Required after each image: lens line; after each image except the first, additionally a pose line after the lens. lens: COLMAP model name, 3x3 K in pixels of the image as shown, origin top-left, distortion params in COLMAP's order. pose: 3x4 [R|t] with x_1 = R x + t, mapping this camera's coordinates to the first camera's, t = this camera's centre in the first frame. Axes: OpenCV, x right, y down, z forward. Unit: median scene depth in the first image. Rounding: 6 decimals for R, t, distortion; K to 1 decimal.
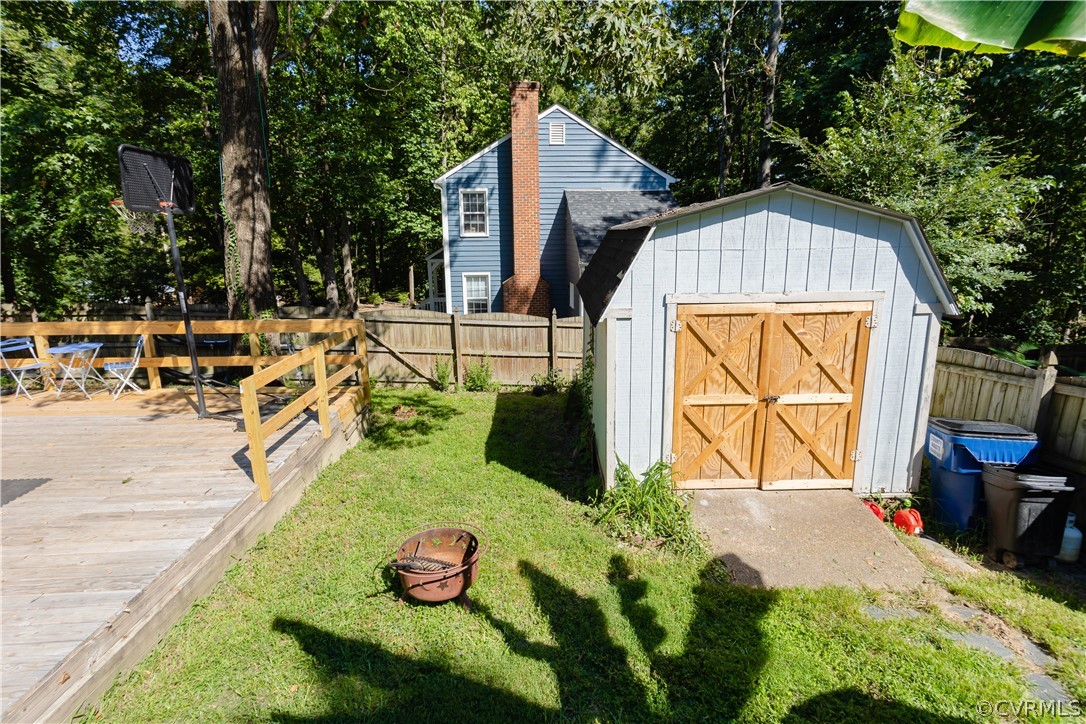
lens RADIAL K [[511.4, 0, 536.7], [0, 511.4, 357.1], [0, 0, 1]] dist [0.000039, 0.001864]
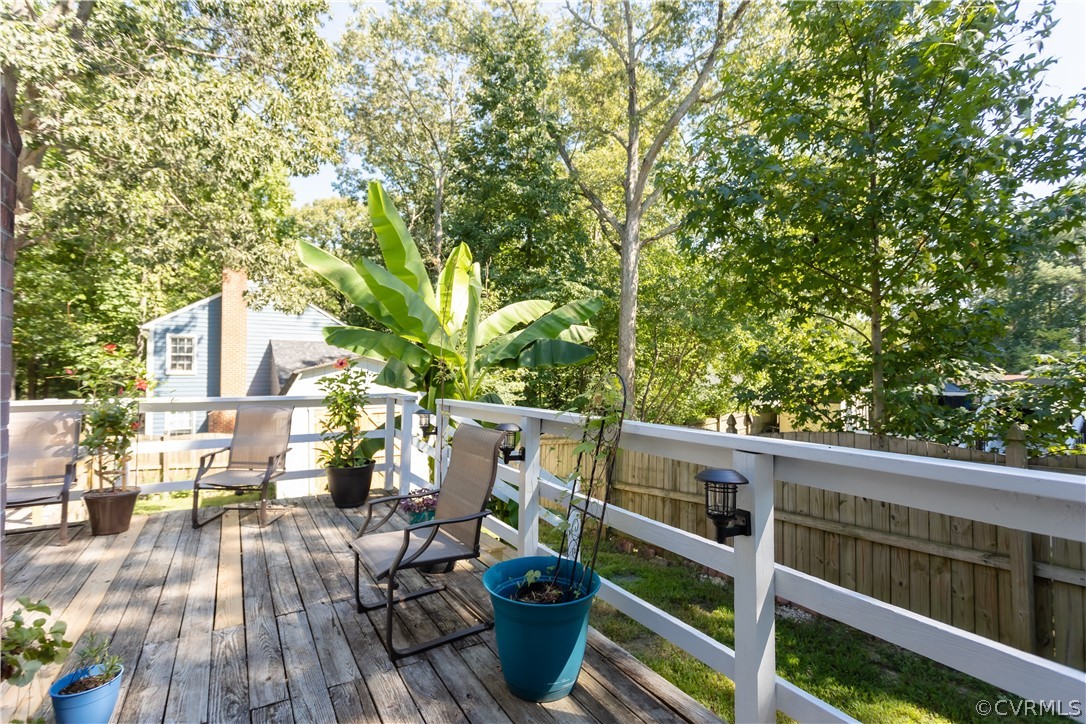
lens RADIAL K [[544.9, 0, 543.0], [0, 544.9, 358.6], [0, 0, 1]] dist [-0.001639, 0.000110]
pose [[0.883209, 0.021586, 0.468482, 0.021216], [0.099088, 0.967799, -0.231400, 0.091180], [-0.458392, 0.250796, 0.852630, -0.419327]]
